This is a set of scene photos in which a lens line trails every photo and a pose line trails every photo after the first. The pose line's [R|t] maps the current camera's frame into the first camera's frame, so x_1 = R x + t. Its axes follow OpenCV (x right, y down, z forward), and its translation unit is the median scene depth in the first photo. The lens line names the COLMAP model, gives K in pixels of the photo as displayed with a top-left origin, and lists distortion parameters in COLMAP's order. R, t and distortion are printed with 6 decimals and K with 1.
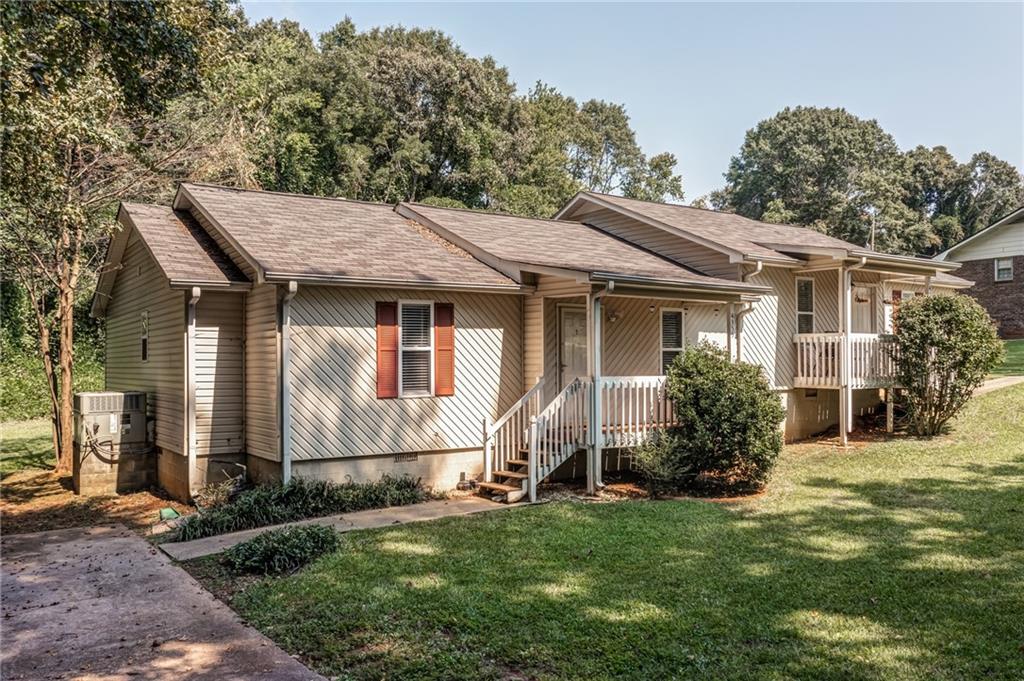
lens RADIAL K [[826.8, 0, 514.7], [0, 826.8, 362.6], [0, 0, 1]] dist [-0.011365, -0.000676]
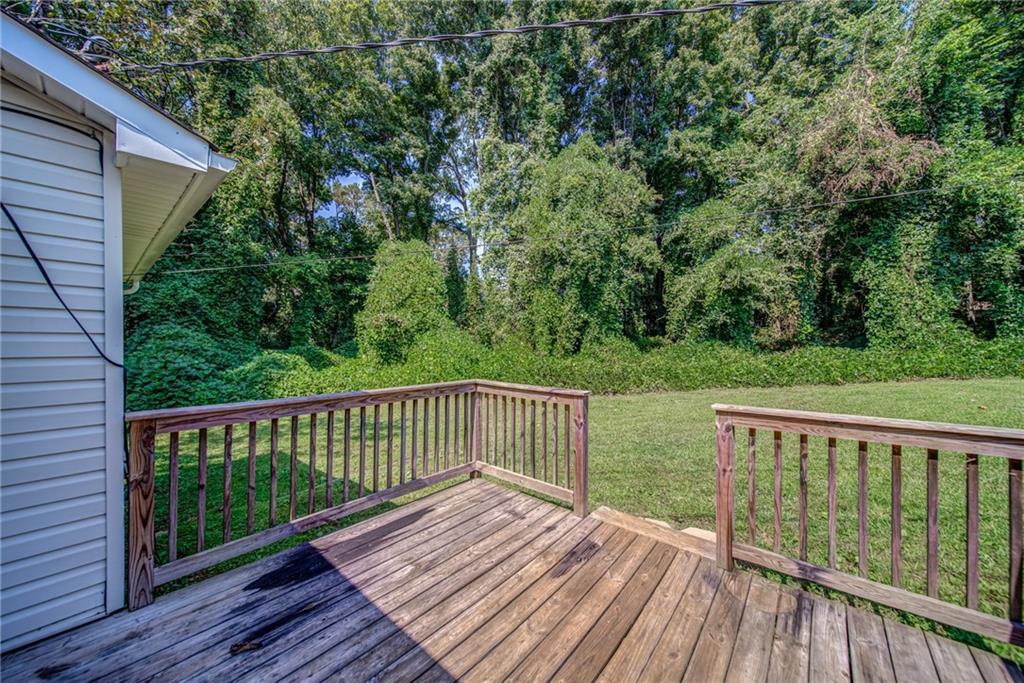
lens RADIAL K [[363.1, 0, 513.0], [0, 363.1, 339.8], [0, 0, 1]] dist [-0.000830, -0.000418]
pose [[0.270767, 0.003615, -0.962638, -0.165007], [-0.001095, 0.999993, 0.003448, -0.014404], [0.962644, 0.000121, 0.270769, 1.431501]]
